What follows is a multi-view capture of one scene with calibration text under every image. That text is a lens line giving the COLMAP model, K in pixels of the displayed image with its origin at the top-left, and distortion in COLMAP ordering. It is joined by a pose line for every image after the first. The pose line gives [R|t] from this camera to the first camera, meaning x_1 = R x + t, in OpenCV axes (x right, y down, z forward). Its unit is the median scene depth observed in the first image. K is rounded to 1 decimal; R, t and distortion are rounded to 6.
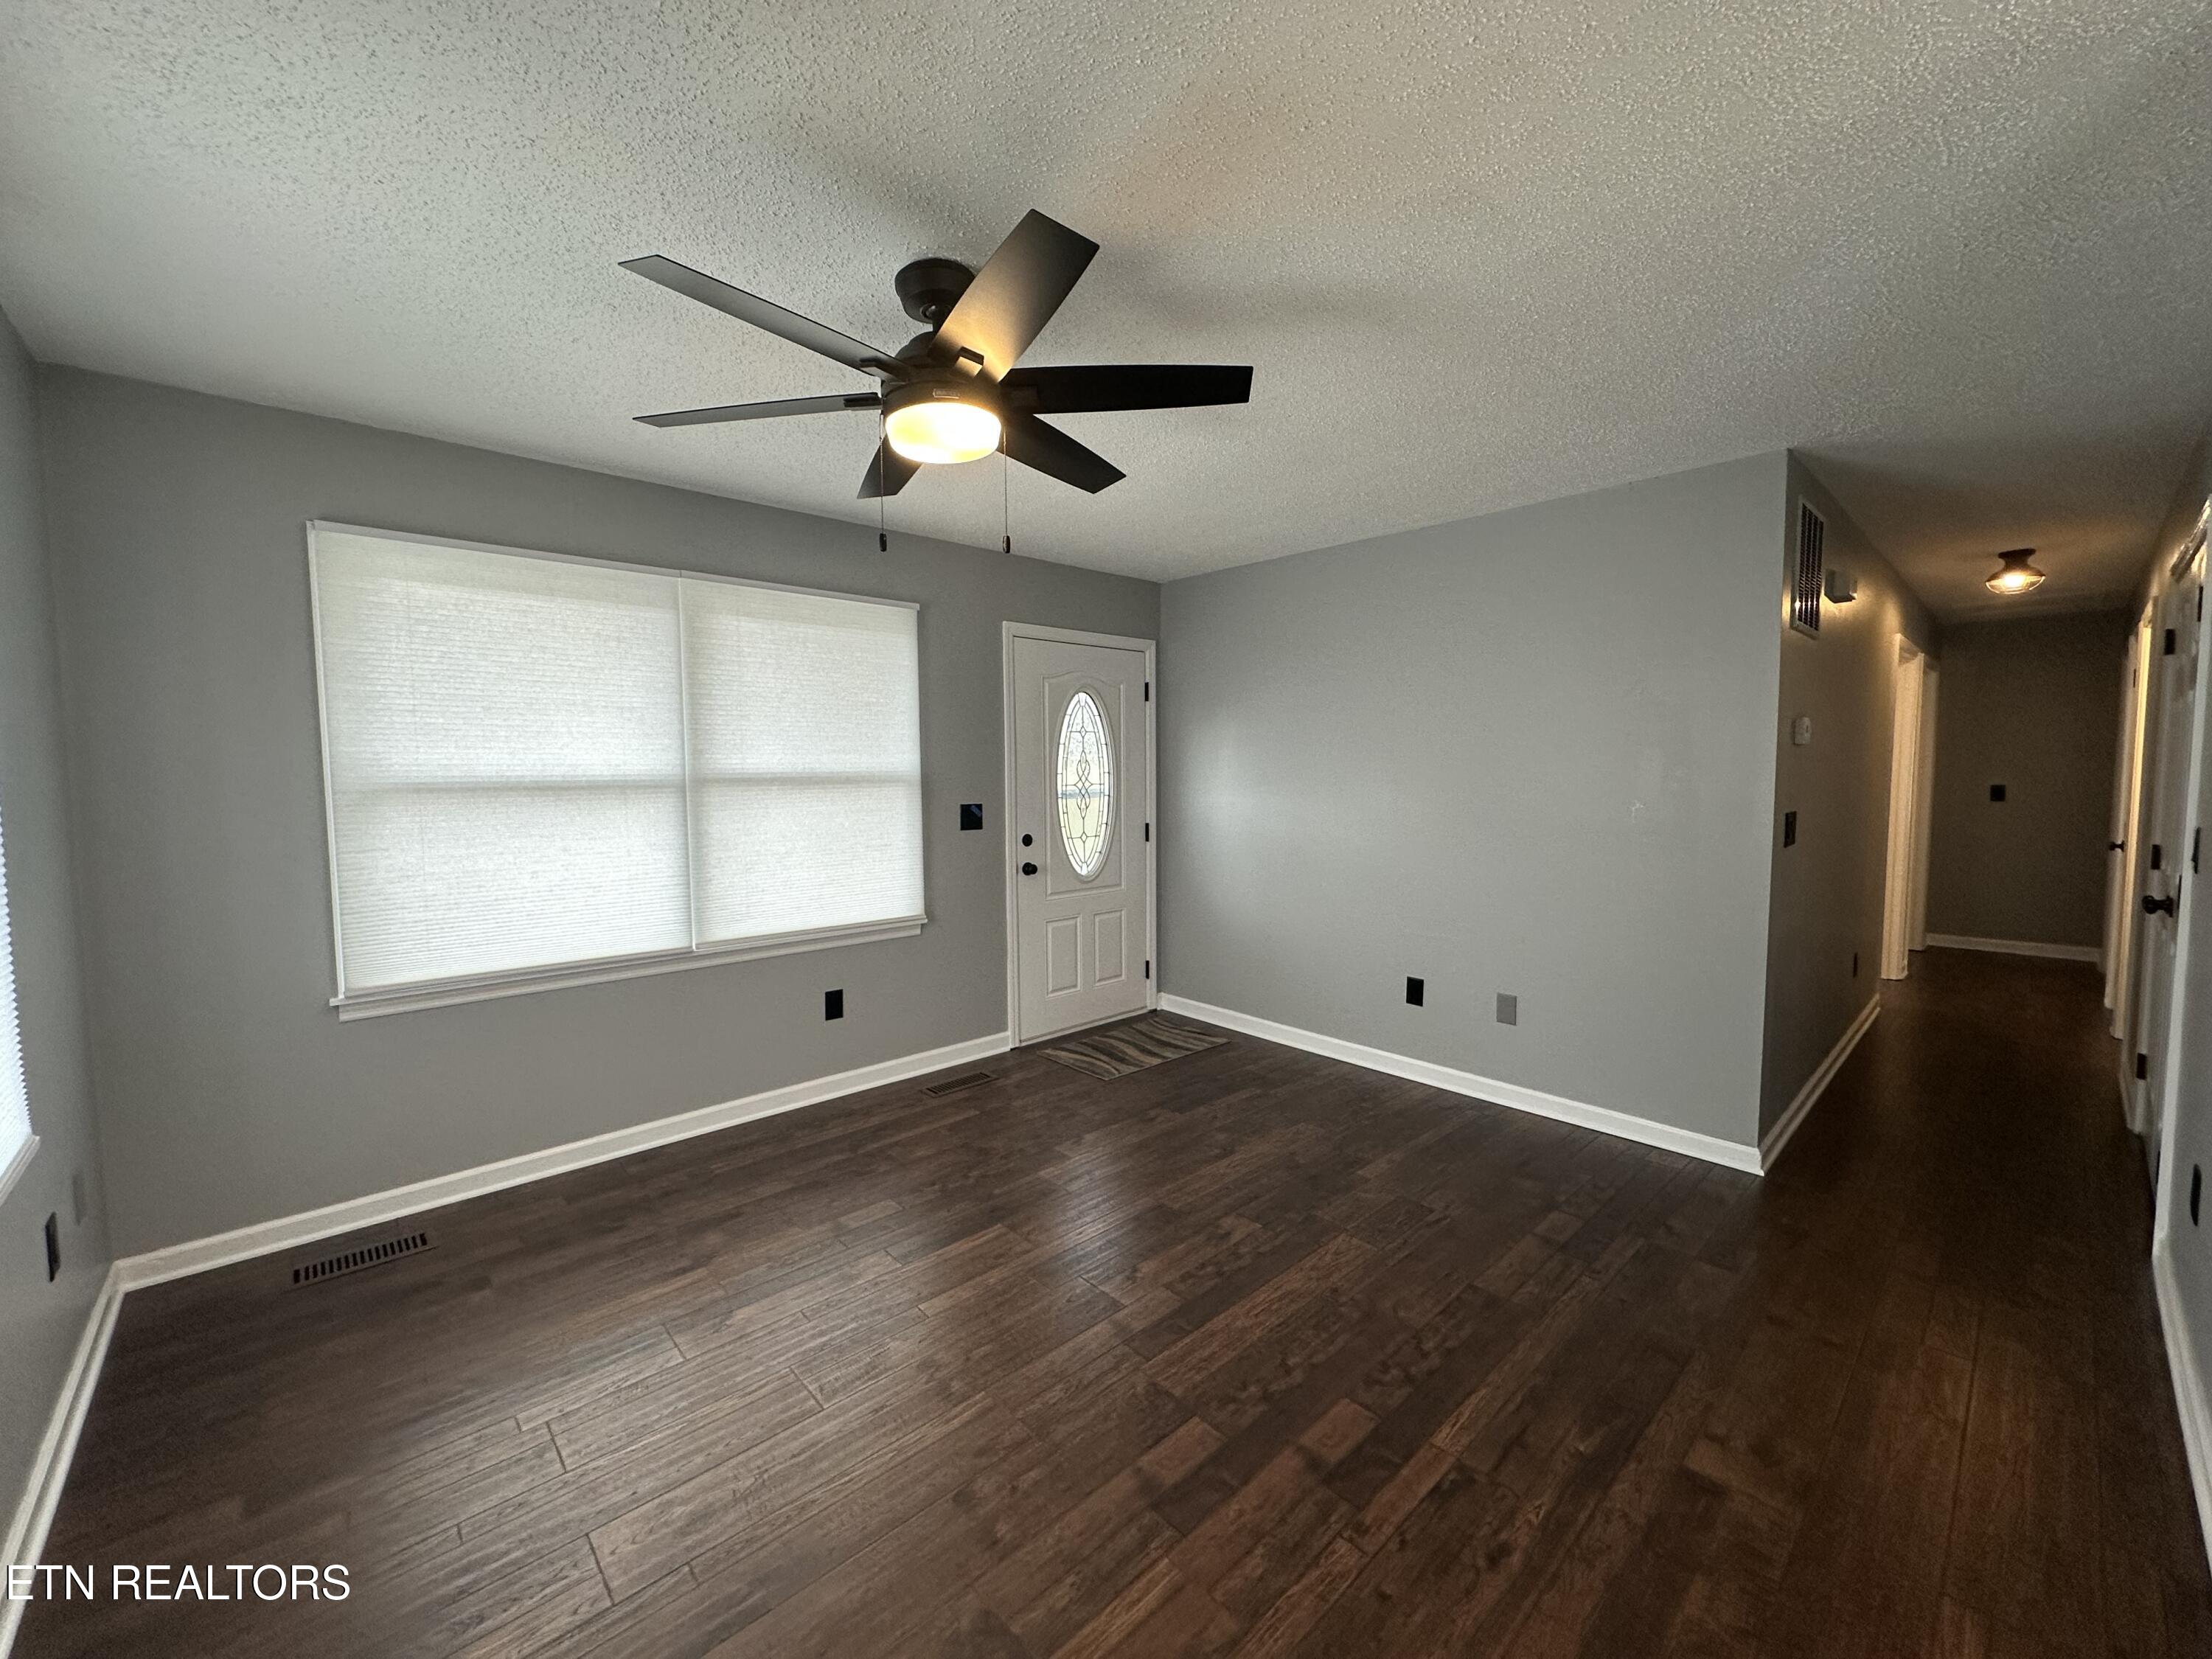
lens RADIAL K [[878.6, 0, 1110.1], [0, 878.6, 827.5], [0, 0, 1]] dist [-0.001017, -0.000089]
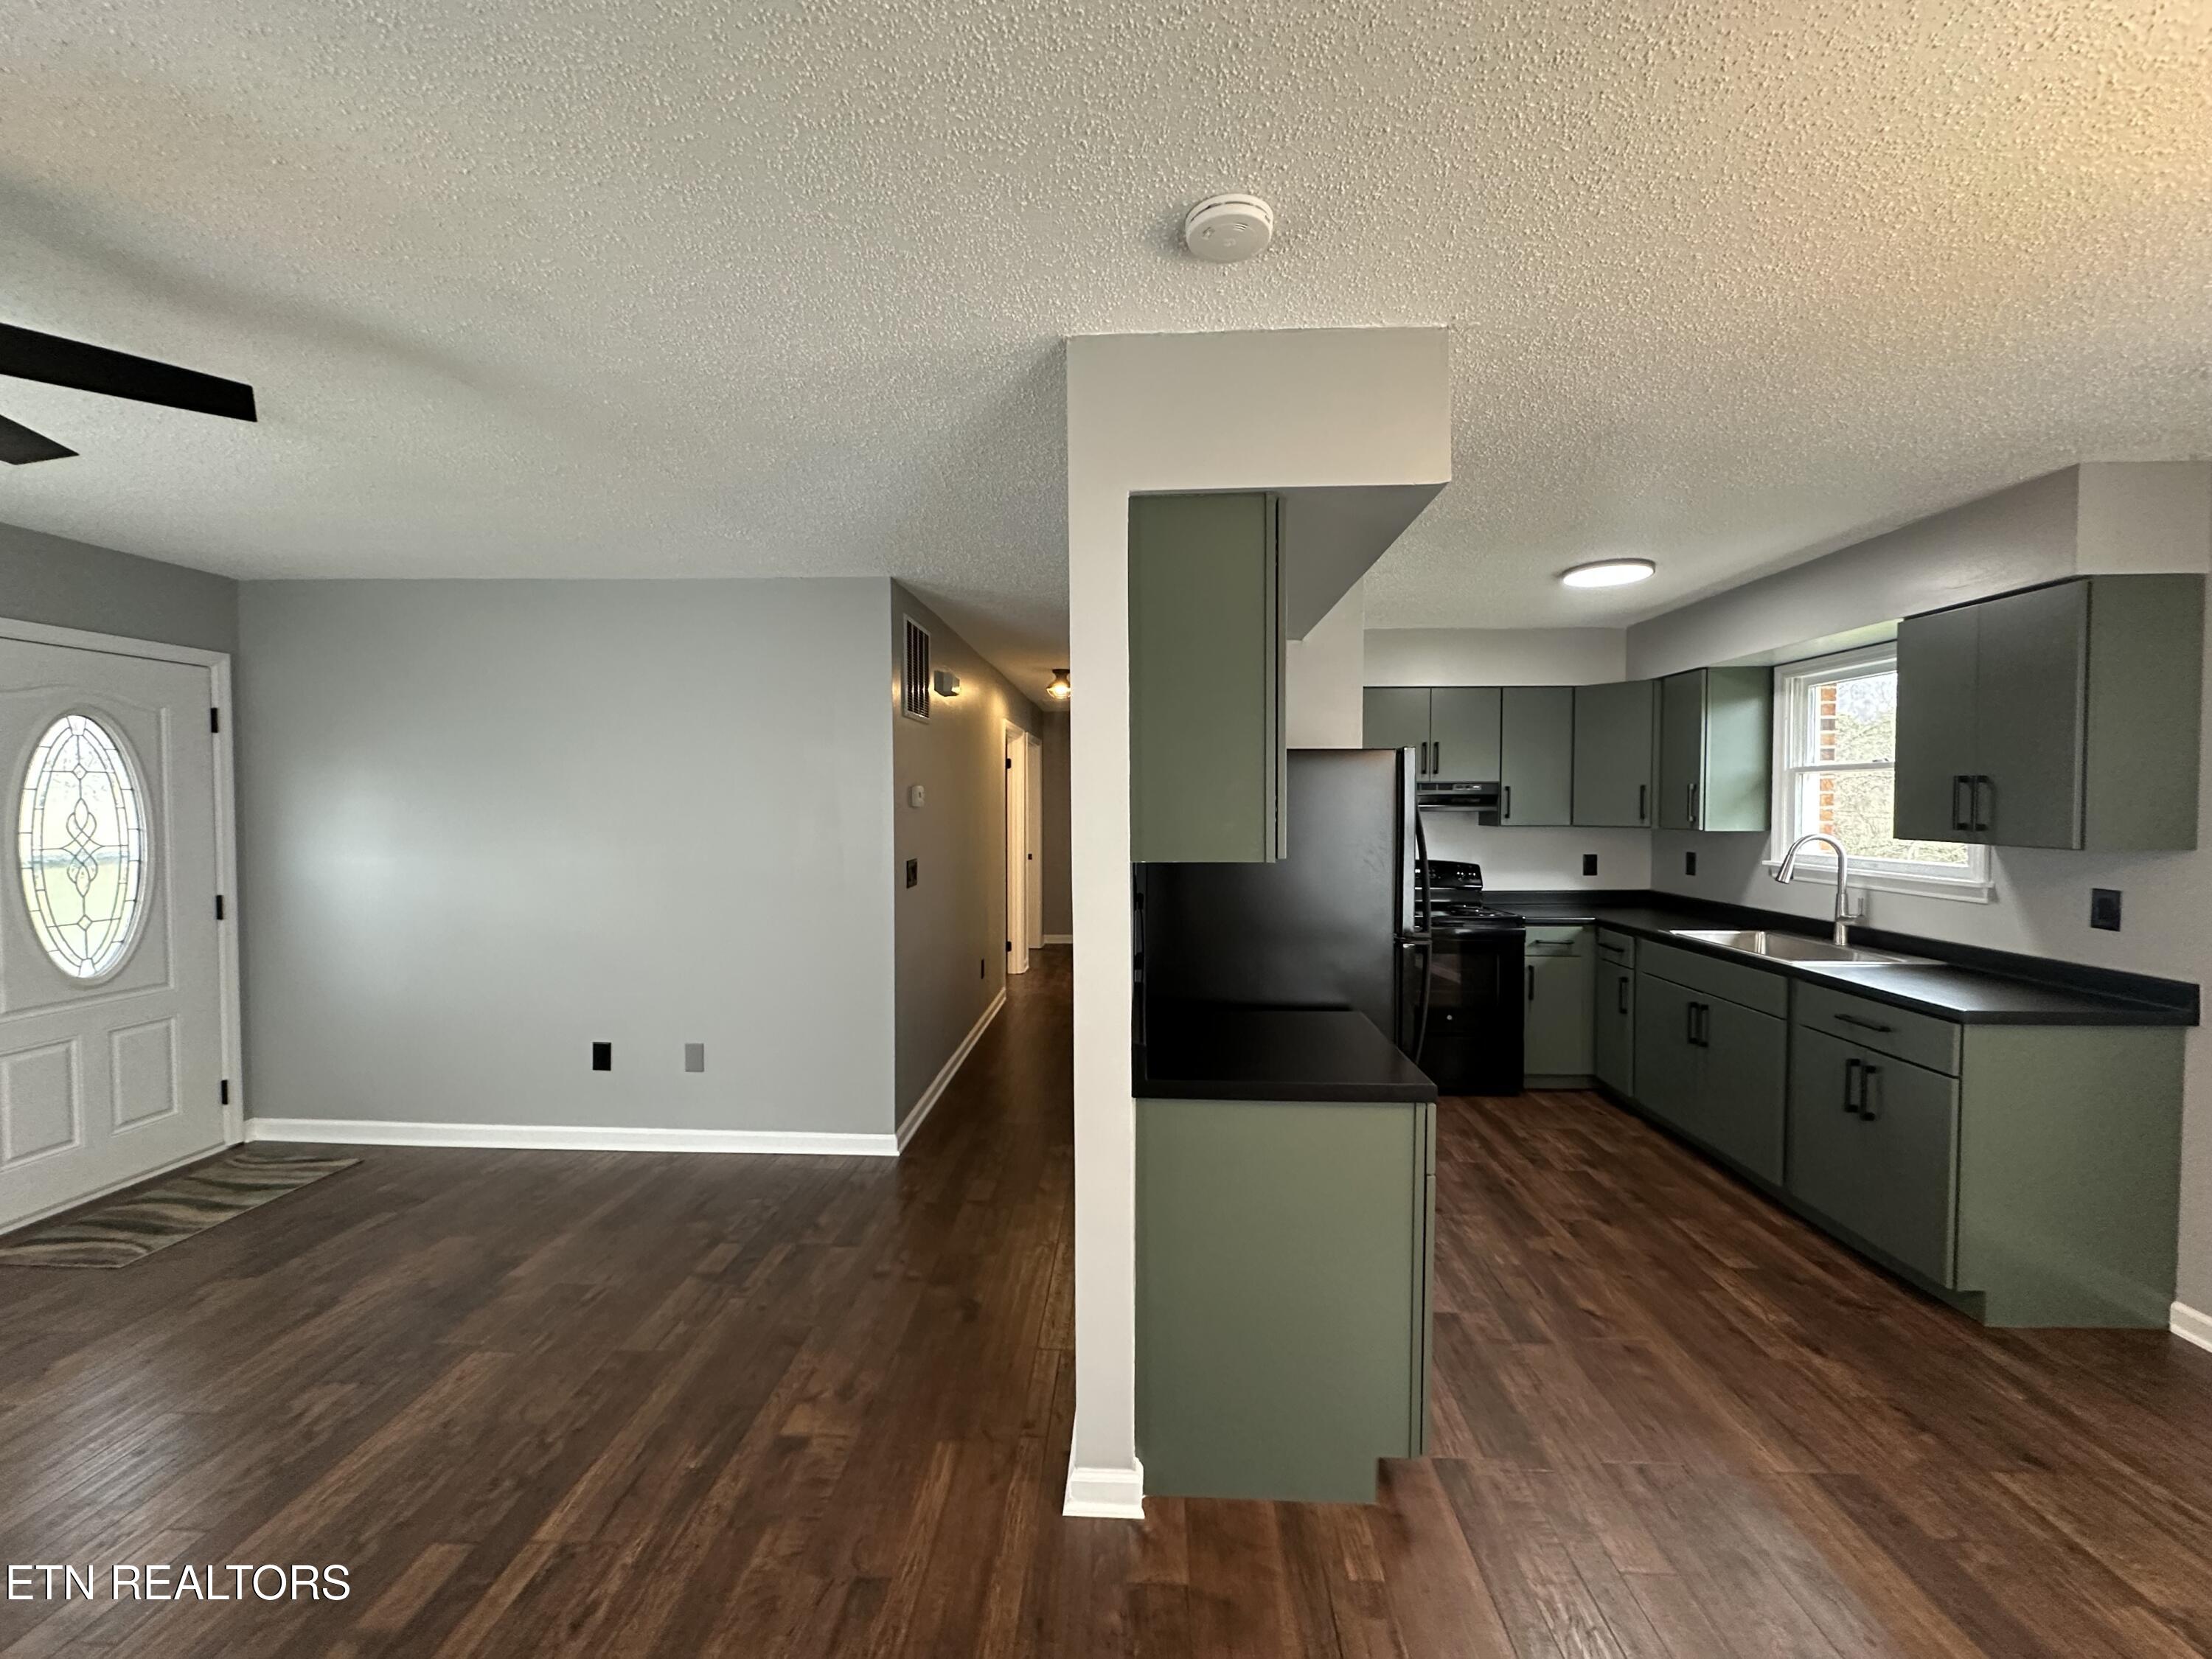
lens RADIAL K [[878.6, 0, 1110.1], [0, 878.6, 827.5], [0, 0, 1]] dist [-0.001017, -0.000089]
pose [[0.707529, -0.012637, 0.706572, 0.077771], [0.040417, 0.998927, -0.022606, -0.022667], [-0.705528, 0.044552, 0.707280, -0.096500]]
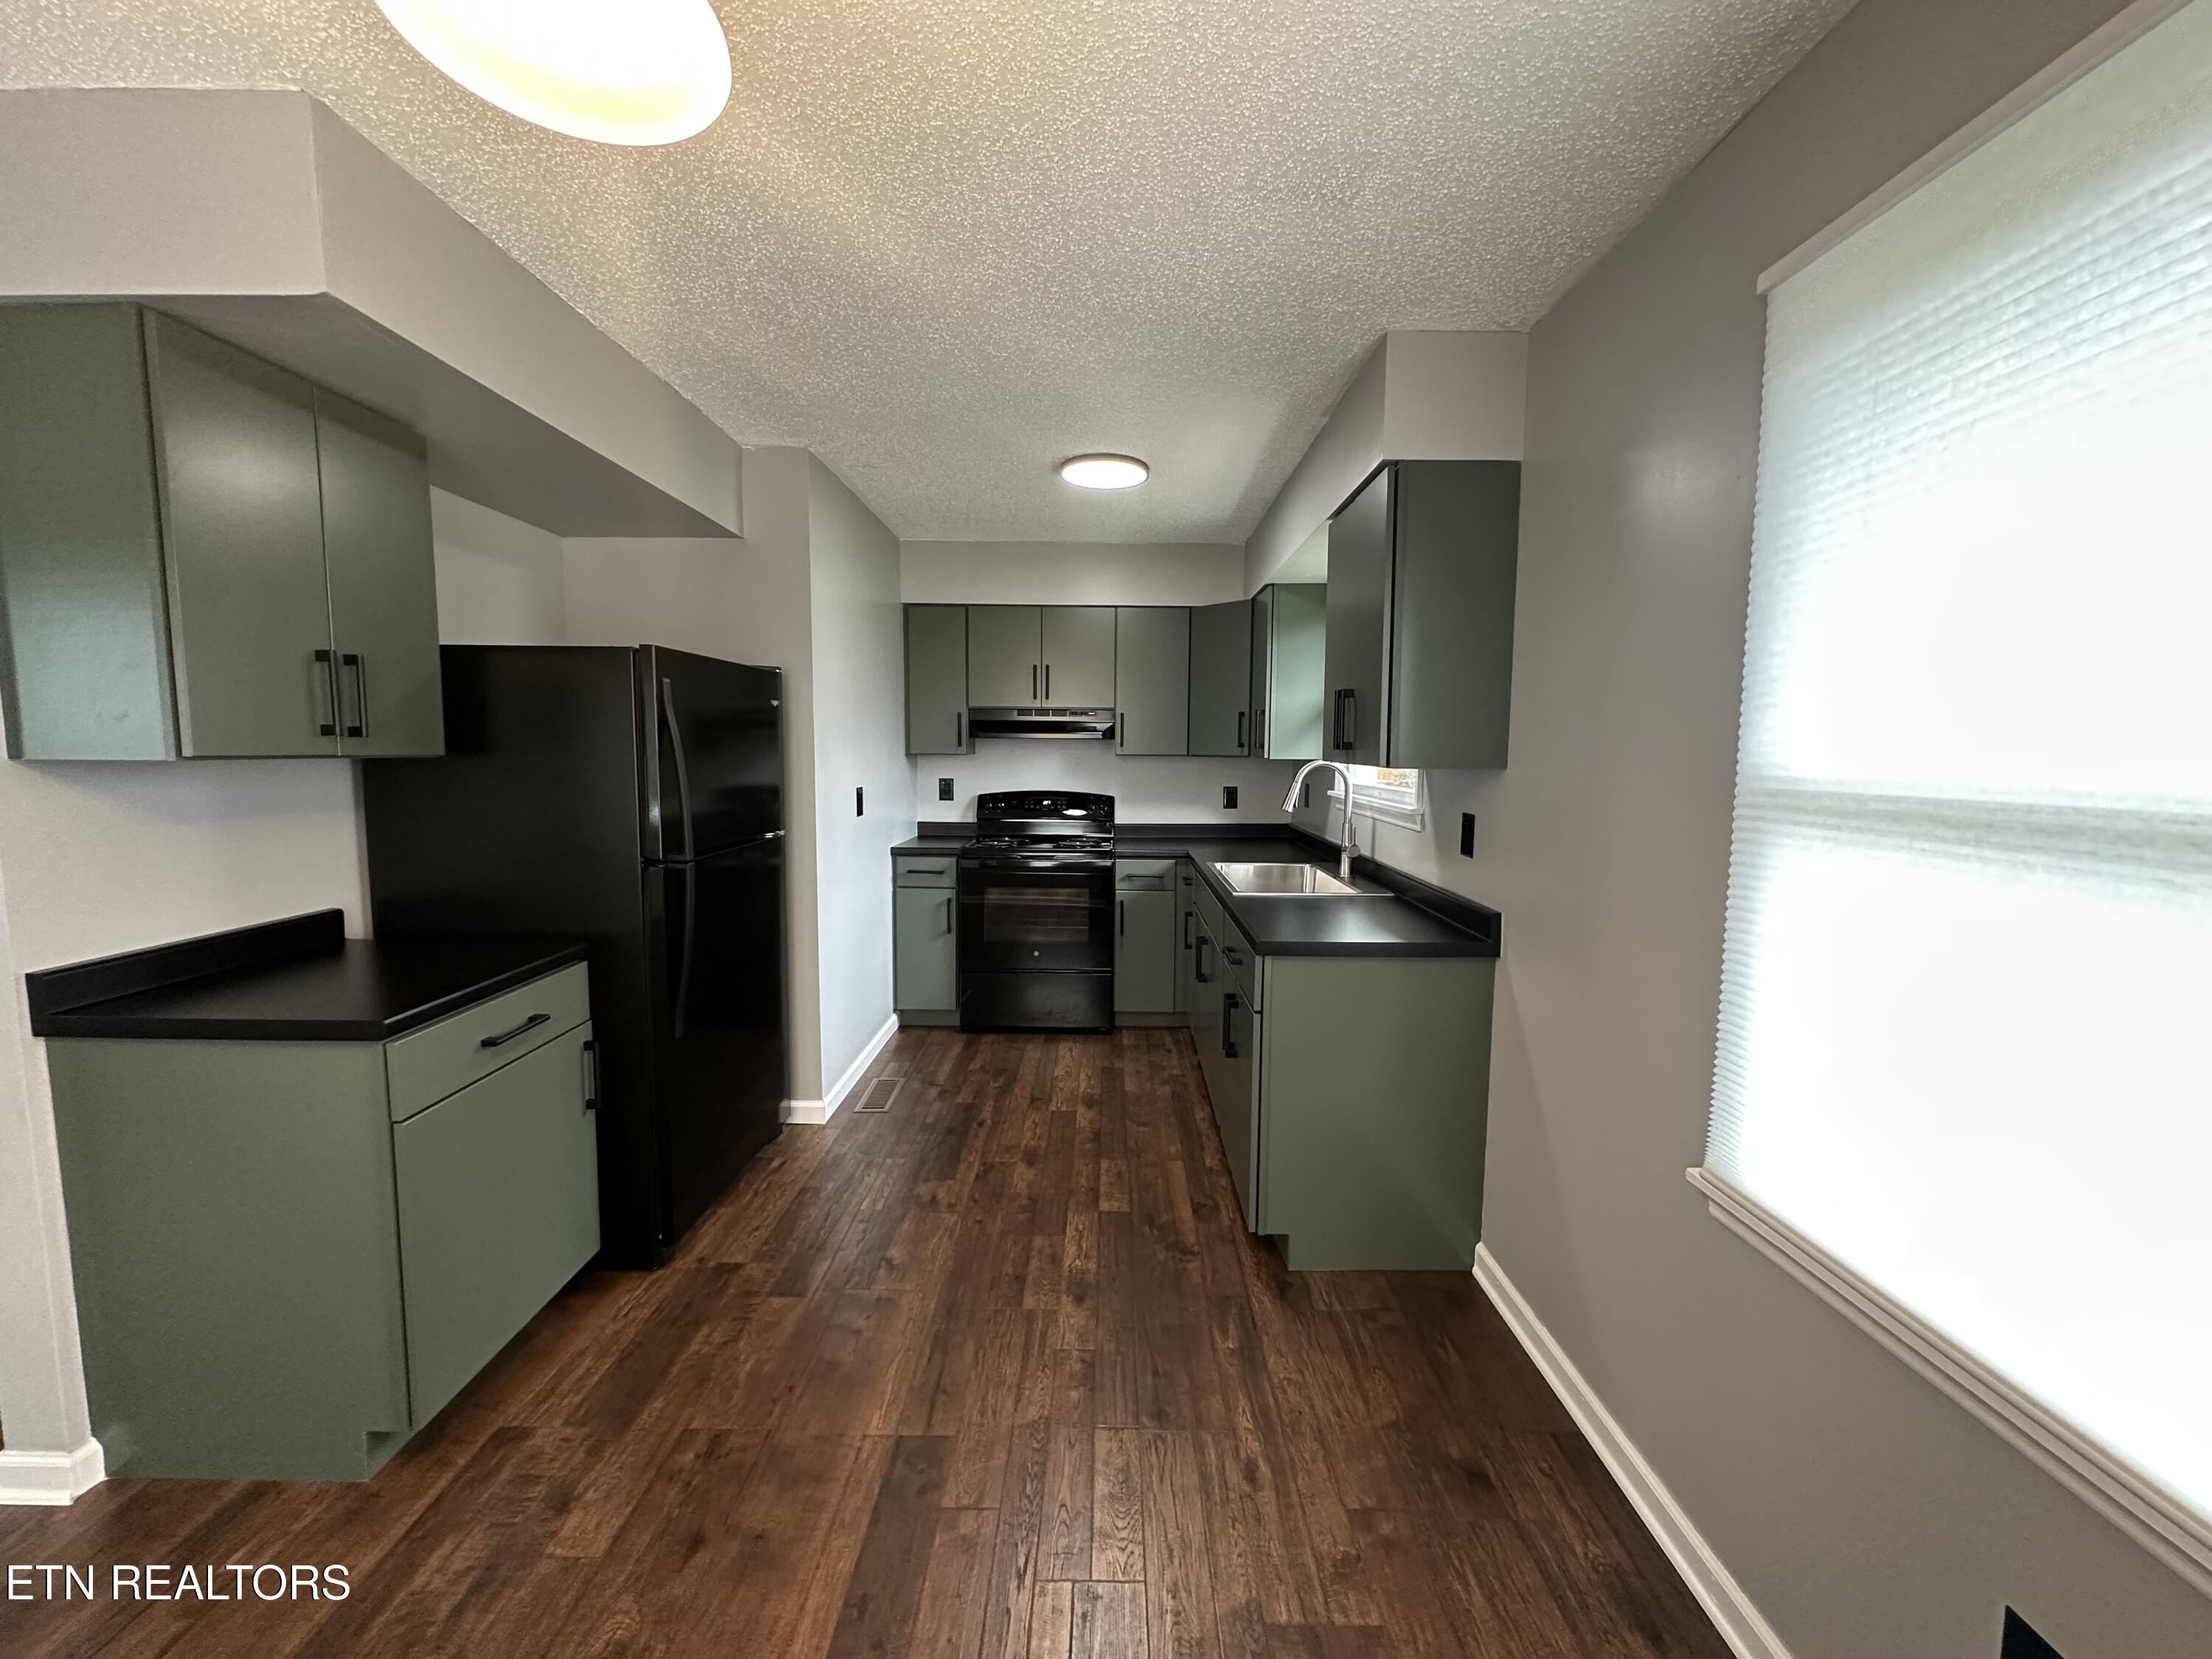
lens RADIAL K [[878.6, 0, 1110.1], [0, 878.6, 827.5], [0, 0, 1]] dist [-0.001017, -0.000089]
pose [[0.678199, -0.053521, 0.732927, 0.290834], [0.033048, 0.998557, 0.042338, -0.001435], [-0.734135, -0.004492, 0.678989, -0.264329]]
